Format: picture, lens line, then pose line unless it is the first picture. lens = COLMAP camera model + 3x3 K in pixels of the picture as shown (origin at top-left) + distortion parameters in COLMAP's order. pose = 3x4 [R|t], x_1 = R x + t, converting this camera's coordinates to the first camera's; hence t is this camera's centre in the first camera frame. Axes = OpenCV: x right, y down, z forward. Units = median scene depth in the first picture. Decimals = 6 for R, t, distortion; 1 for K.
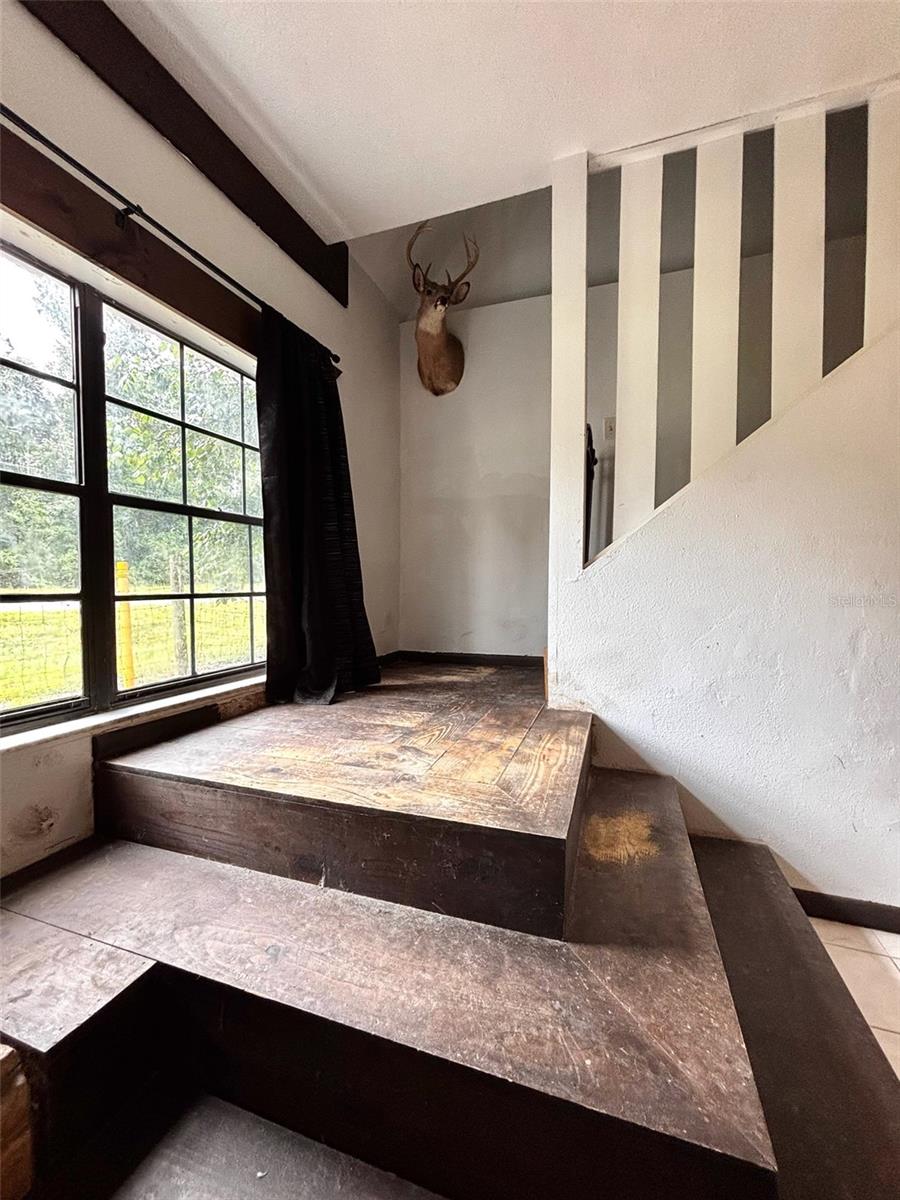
lens RADIAL K [[492.0, 0, 440.0], [0, 492.0, 592.4], [0, 0, 1]] dist [0.003077, 0.000236]
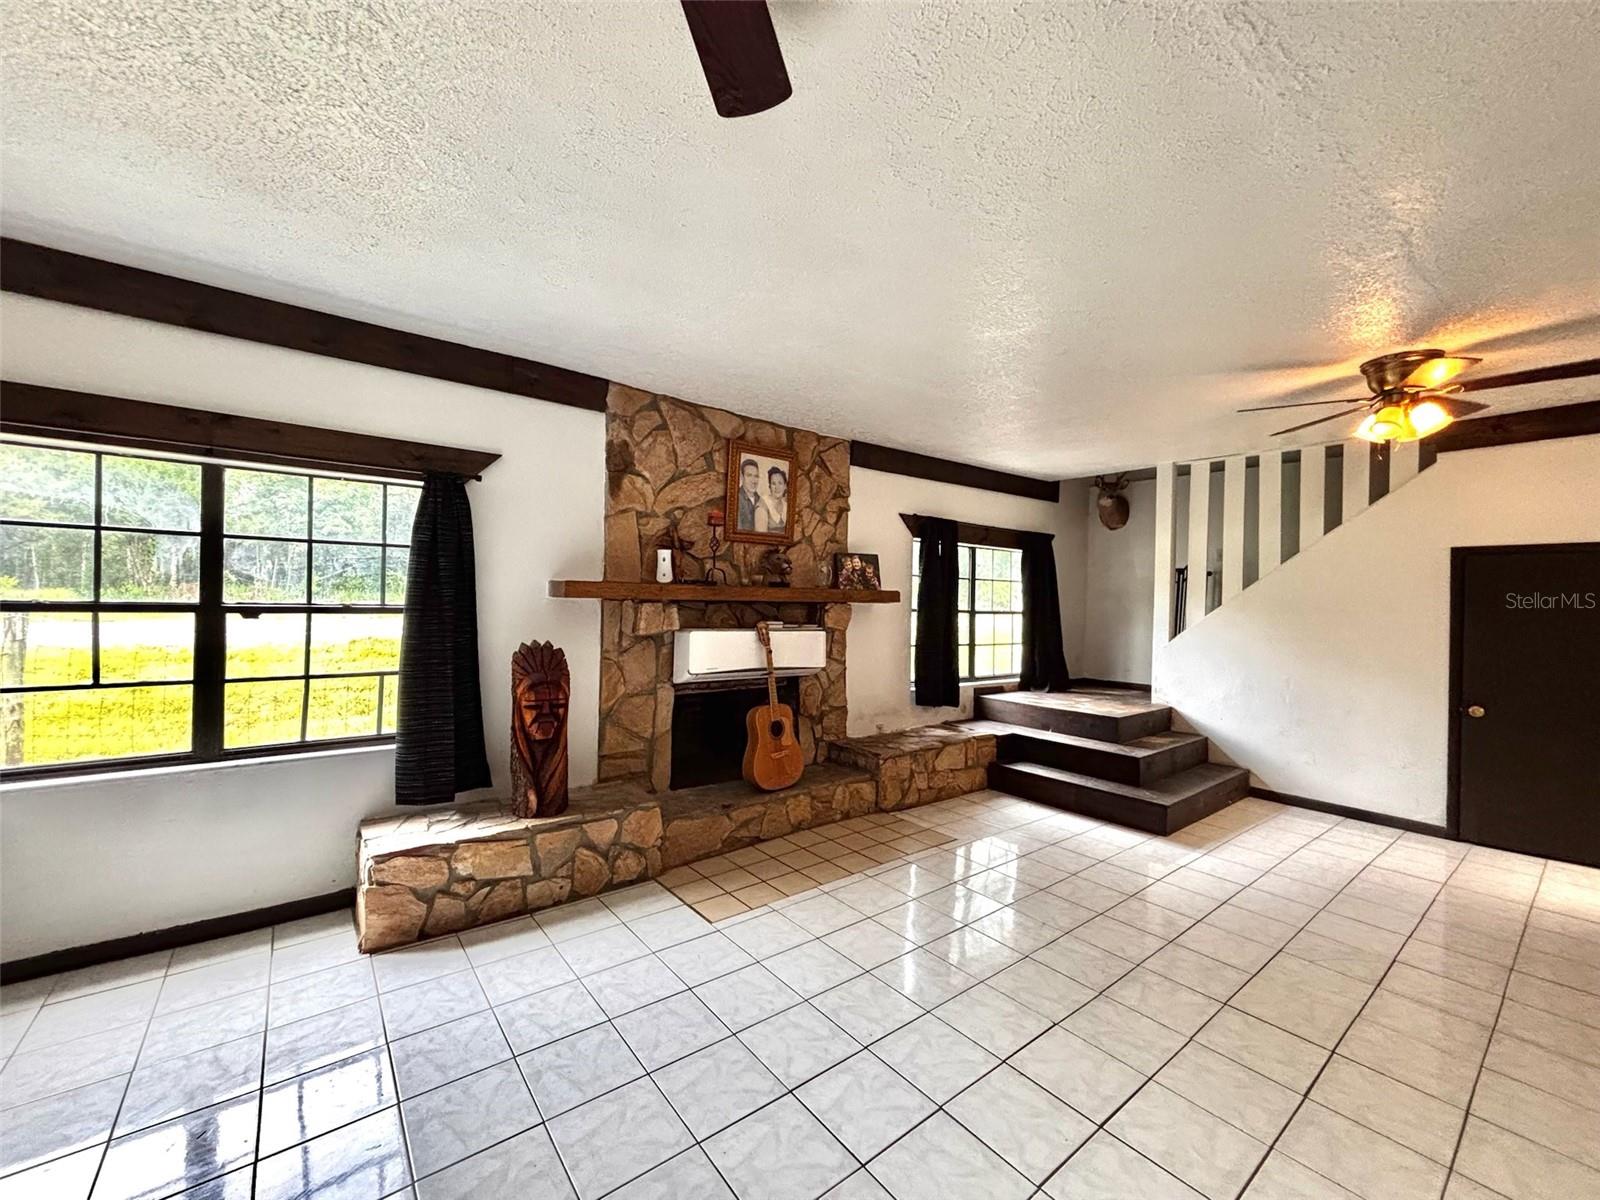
lens RADIAL K [[656.0, 0, 806.3], [0, 656.0, 594.1], [0, 0, 1]] dist [0.003077, 0.000236]
pose [[0.865205, 0.017389, -0.501117, 0.366651], [-0.036864, 0.998900, -0.028984, -0.120264], [0.500062, 0.043550, 0.864894, -2.458271]]
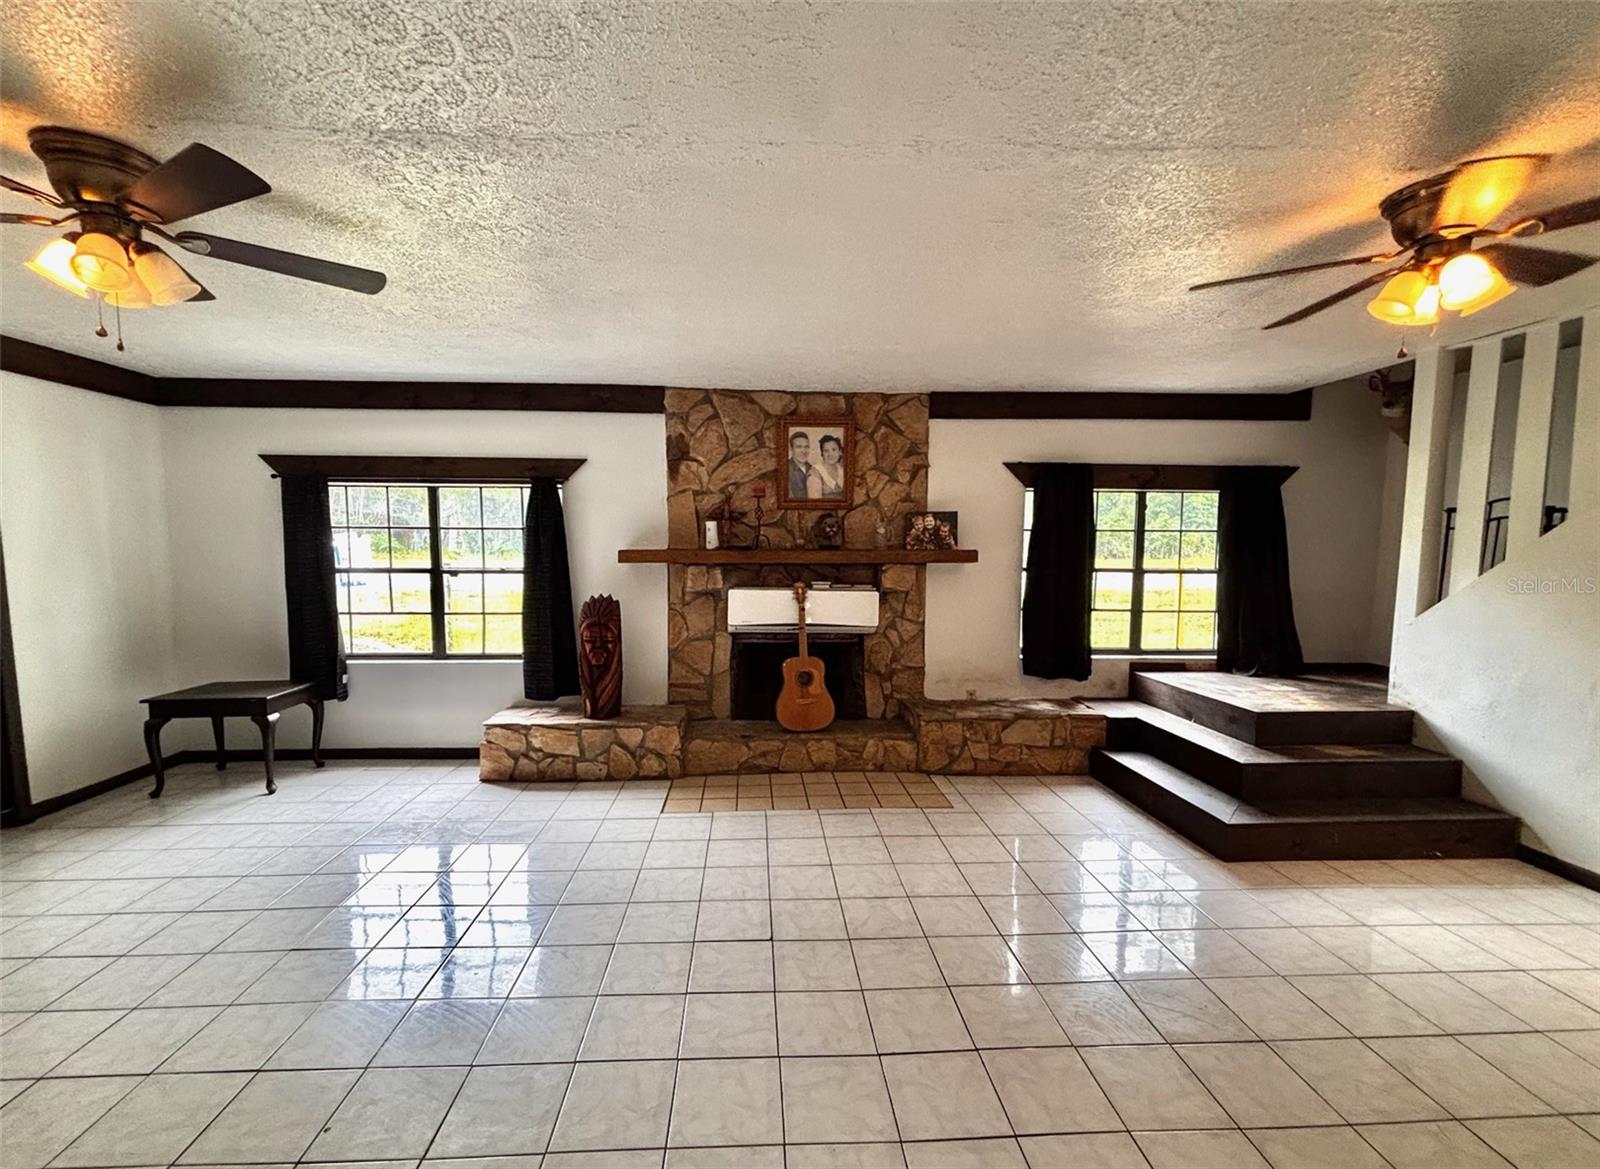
lens RADIAL K [[700.0, 0, 795.1], [0, 700.0, 599.6], [0, 0, 1]] dist [0.020793, -0.002062]
pose [[0.407194, 0.076291, -0.910150, 1.520021], [-0.028345, 0.997081, 0.070896, -0.205134], [0.912902, -0.003070, 0.408168, -1.686511]]
